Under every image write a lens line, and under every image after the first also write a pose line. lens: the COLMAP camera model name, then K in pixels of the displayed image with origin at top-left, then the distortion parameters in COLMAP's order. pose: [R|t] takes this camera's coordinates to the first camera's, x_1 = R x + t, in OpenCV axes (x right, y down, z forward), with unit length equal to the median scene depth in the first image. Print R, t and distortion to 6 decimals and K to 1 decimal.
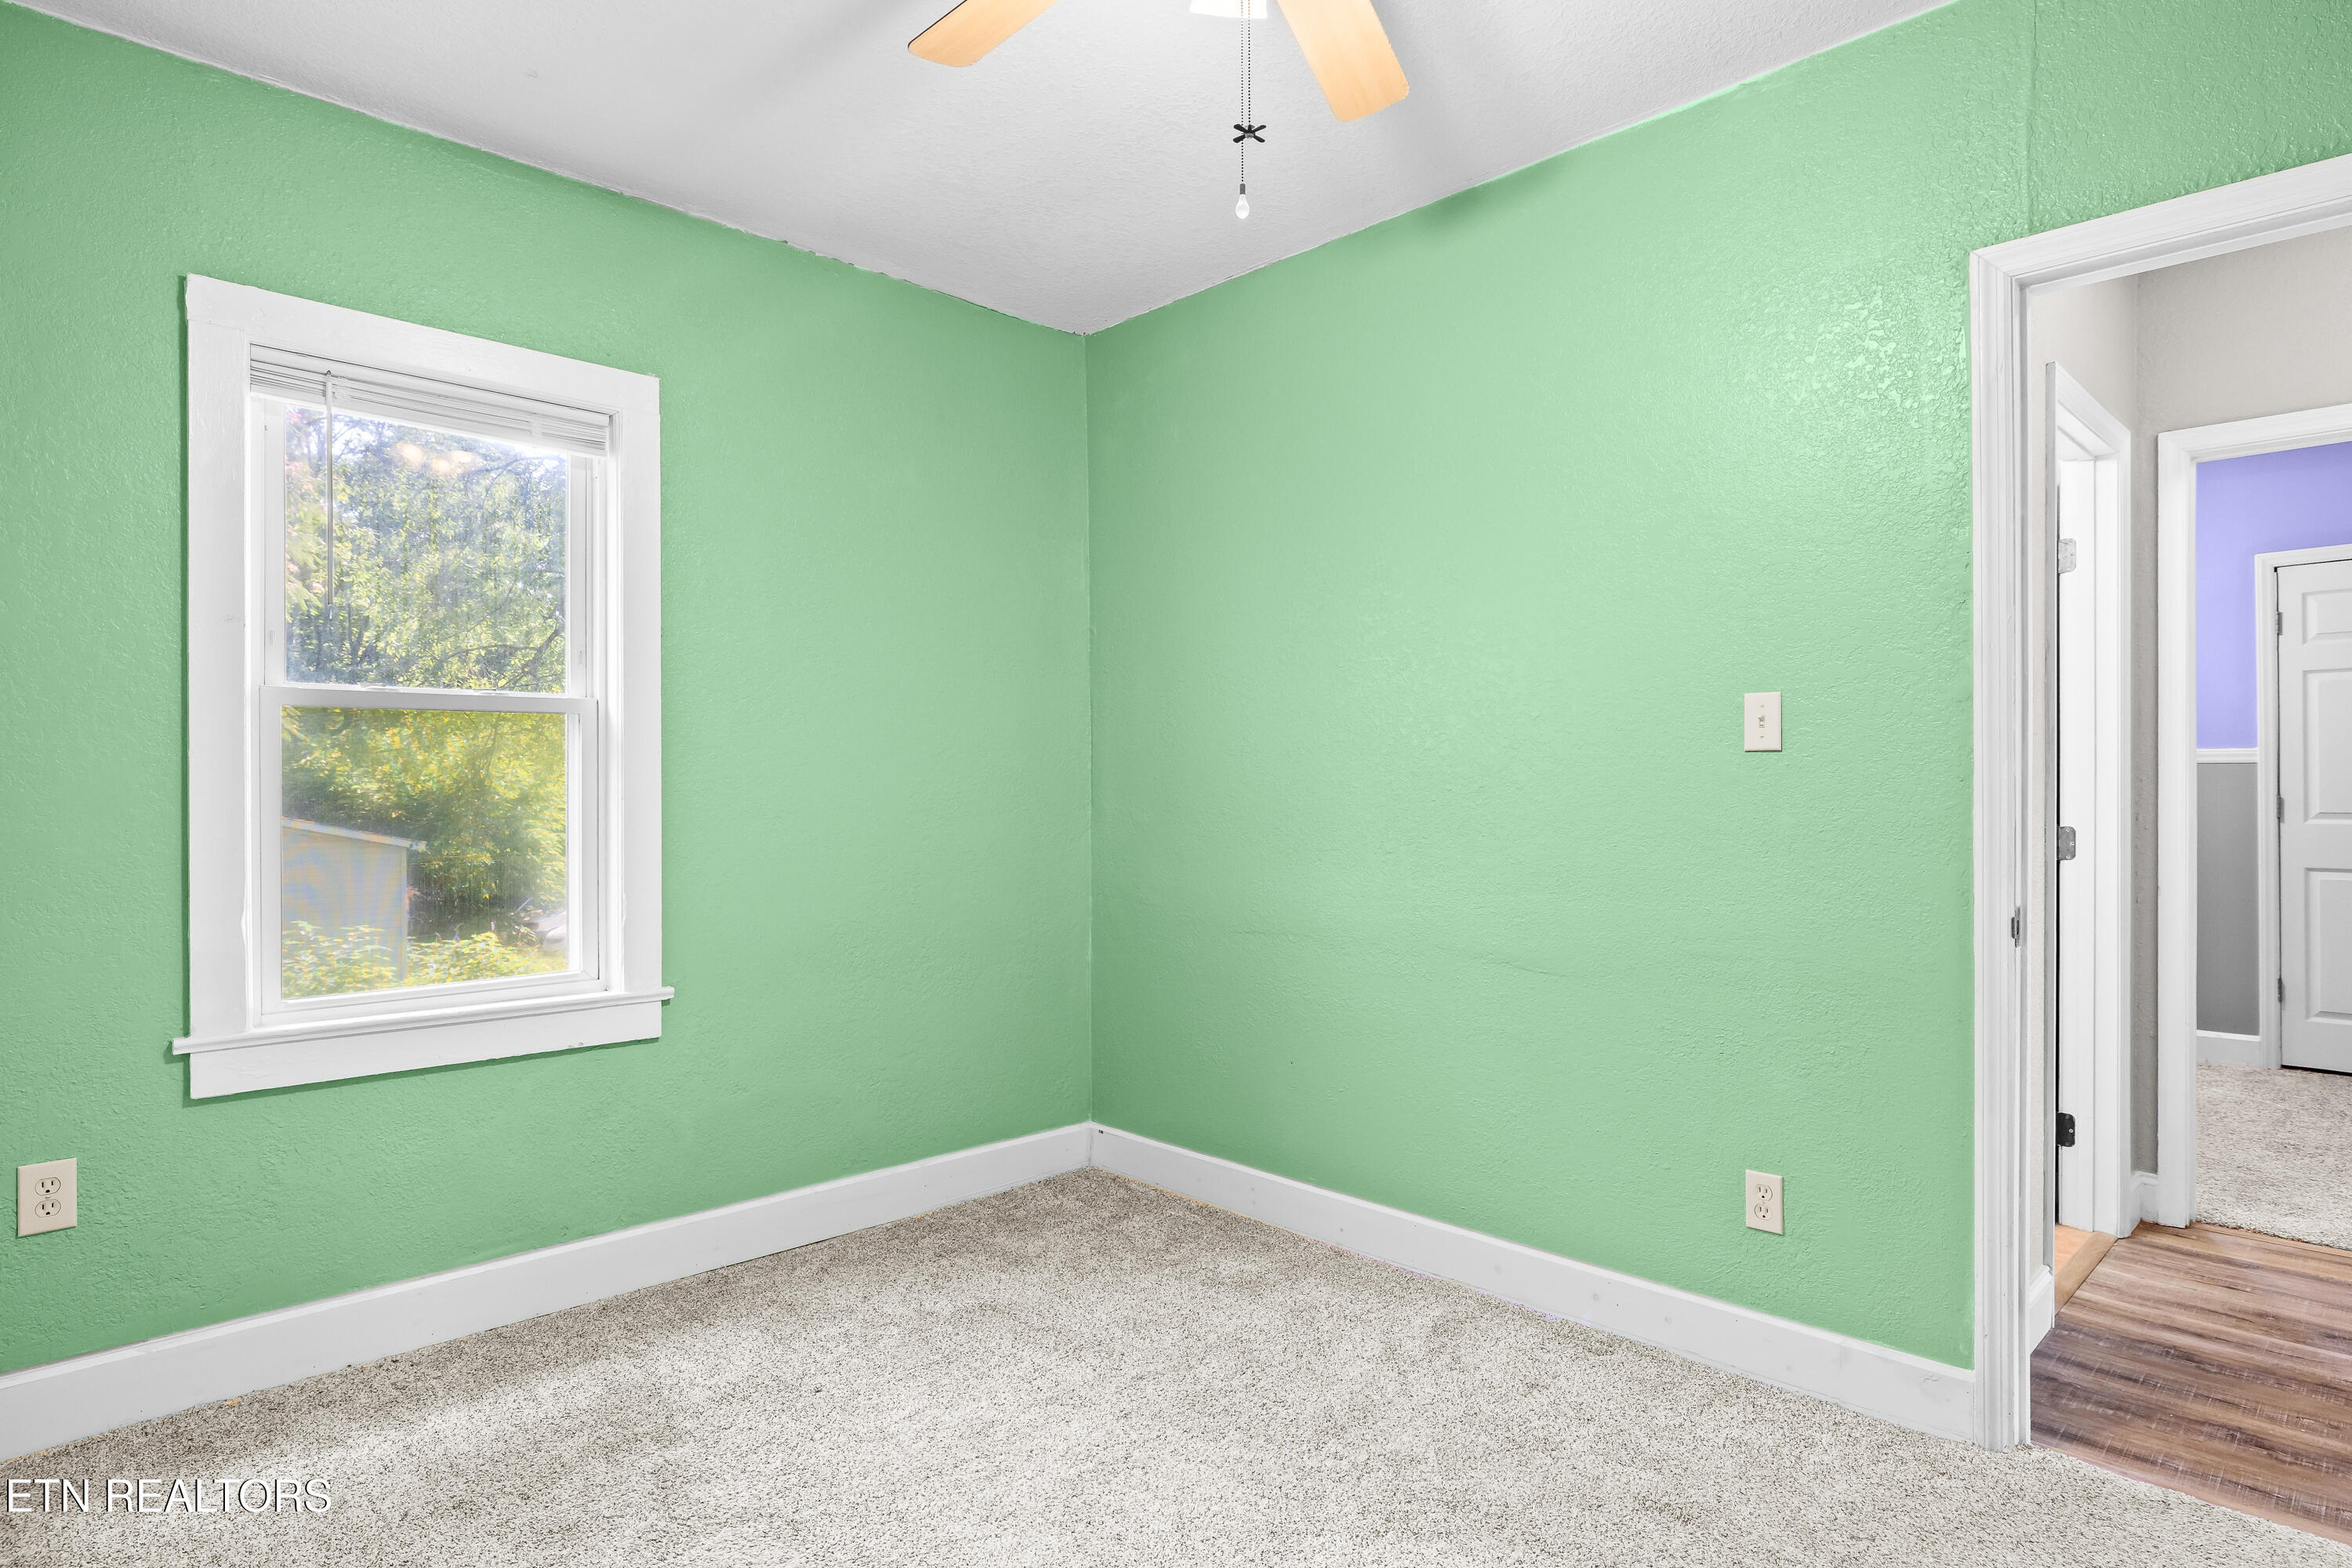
lens RADIAL K [[1276.1, 0, 1176.0], [0, 1276.1, 784.0], [0, 0, 1]] dist [0.001911, 0.000456]
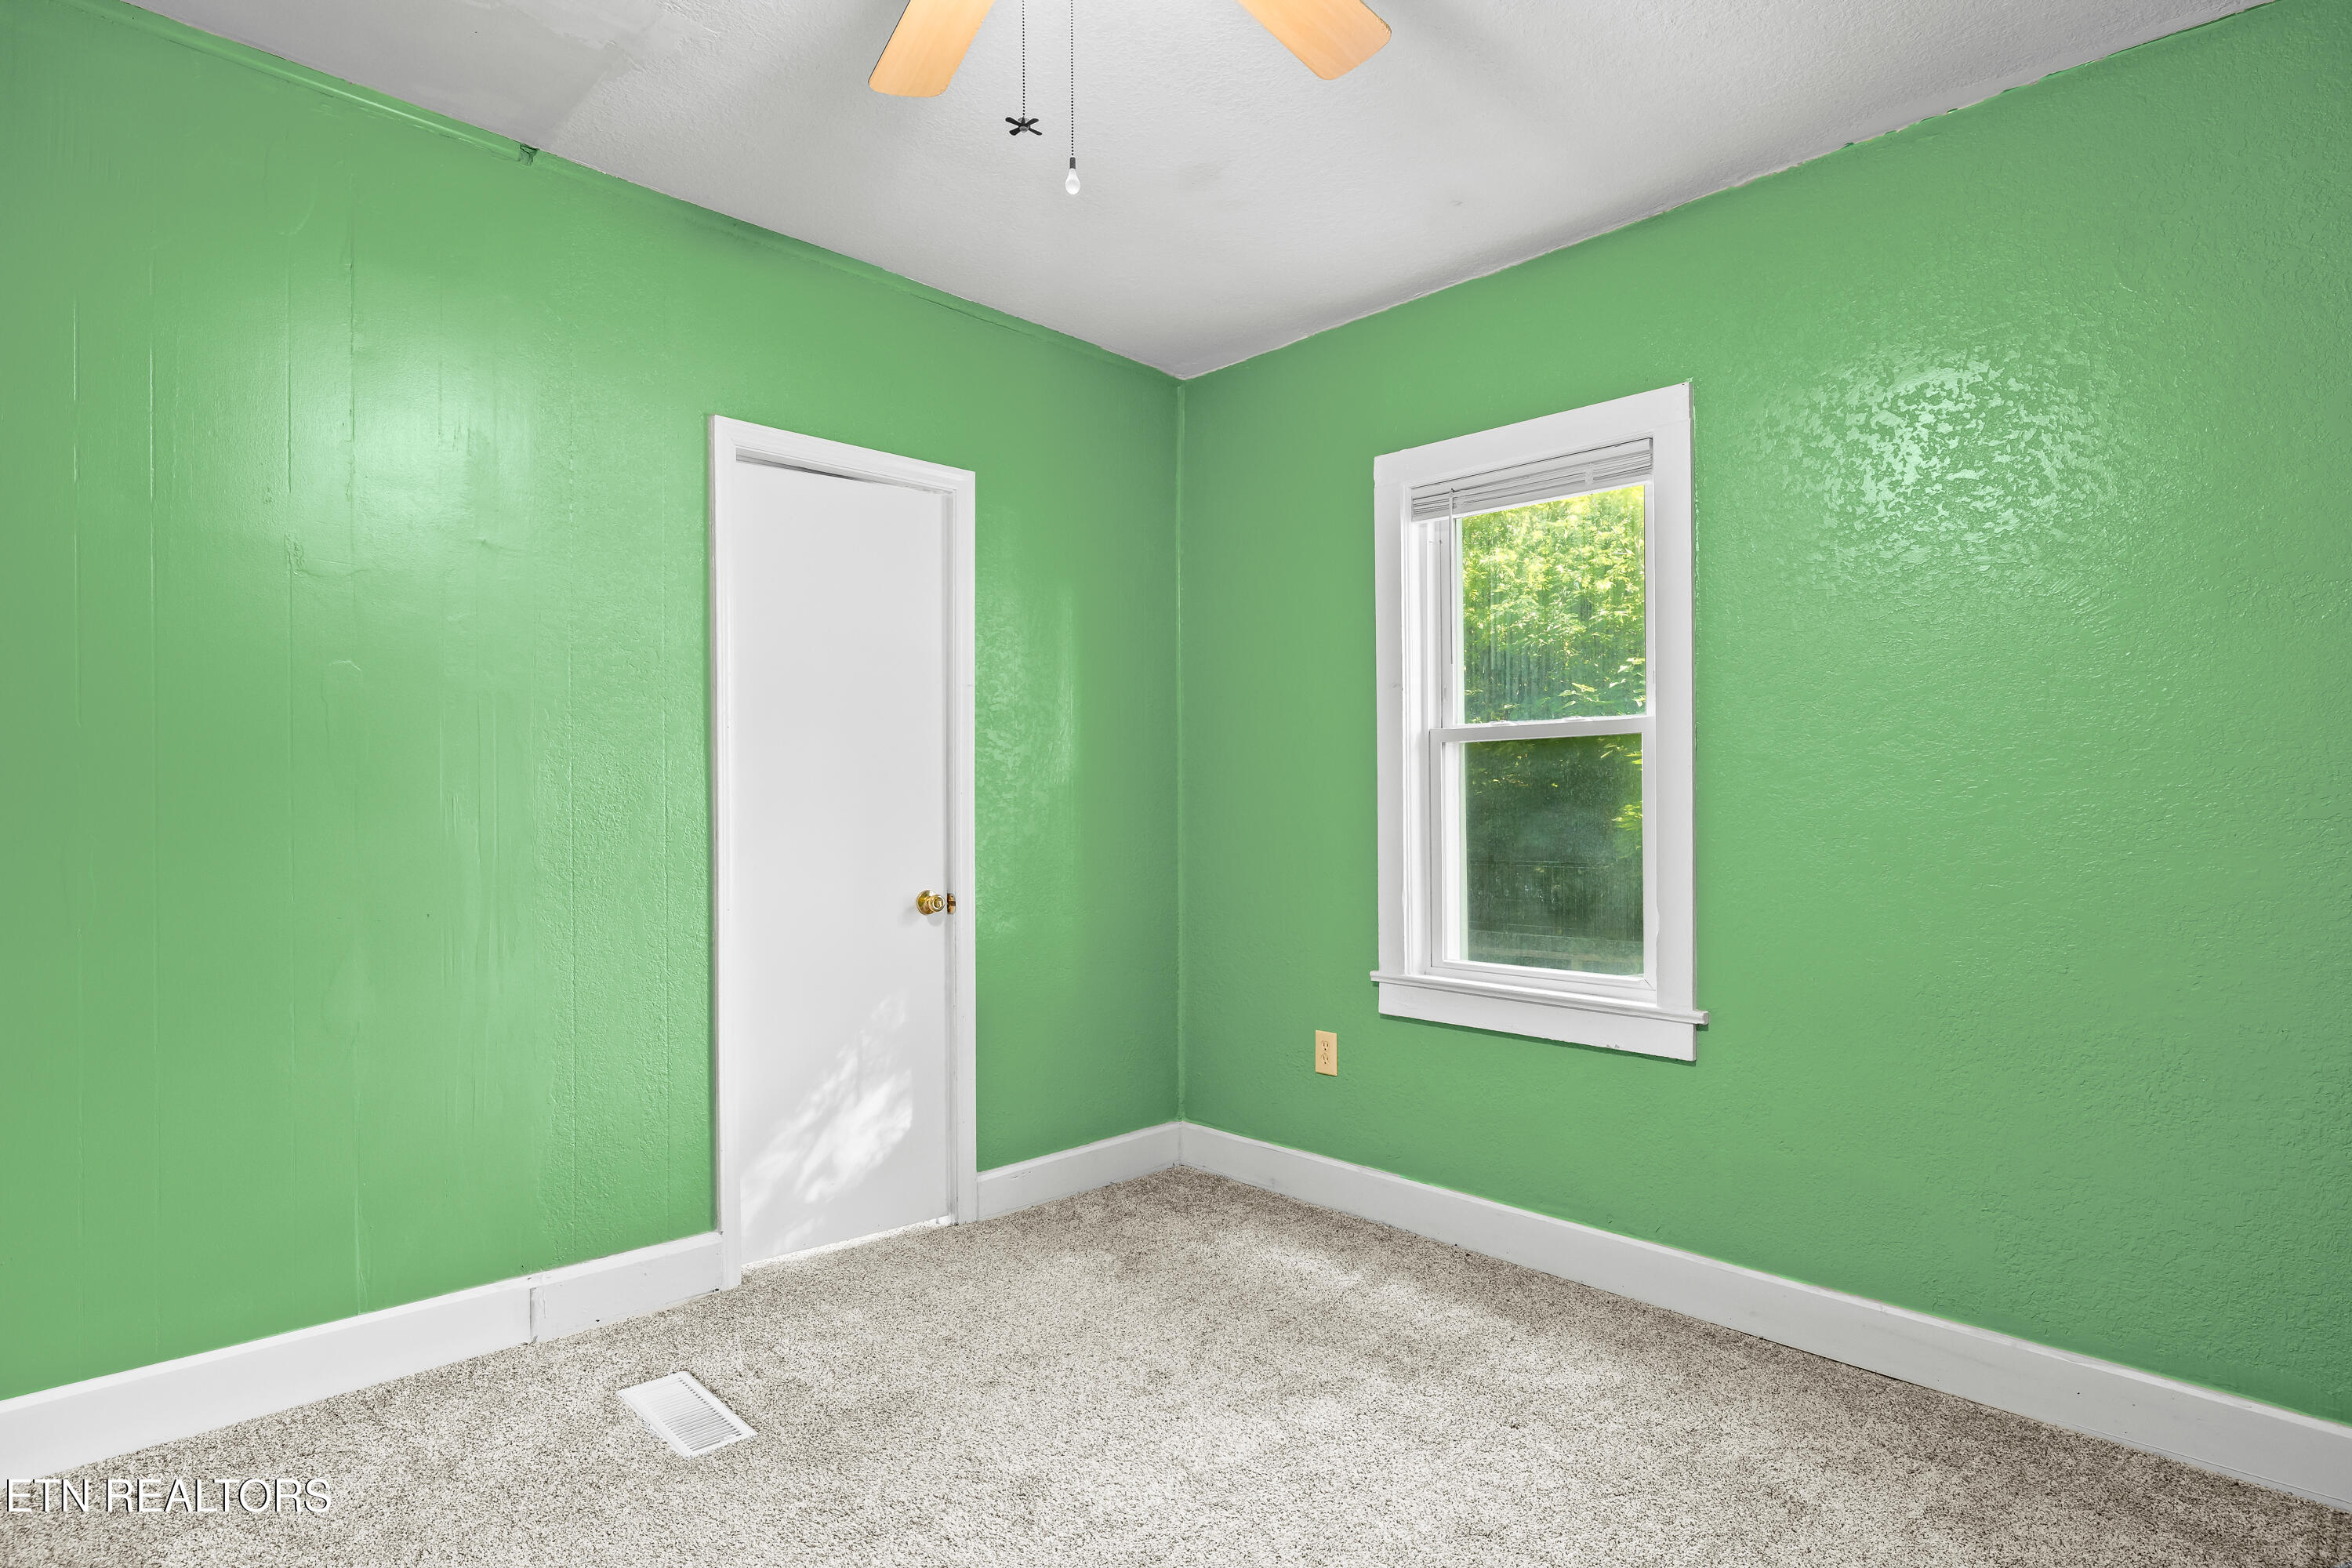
lens RADIAL K [[1275.7, 0, 1173.9], [0, 1275.7, 798.0], [0, 0, 1]] dist [0.001005, 0.000075]
pose [[-0.008735, -0.004424, -0.999952, 0.650296], [-0.000222, 0.999990, -0.004422, 0.003507], [0.999962, 0.000183, -0.008735, 0.707220]]
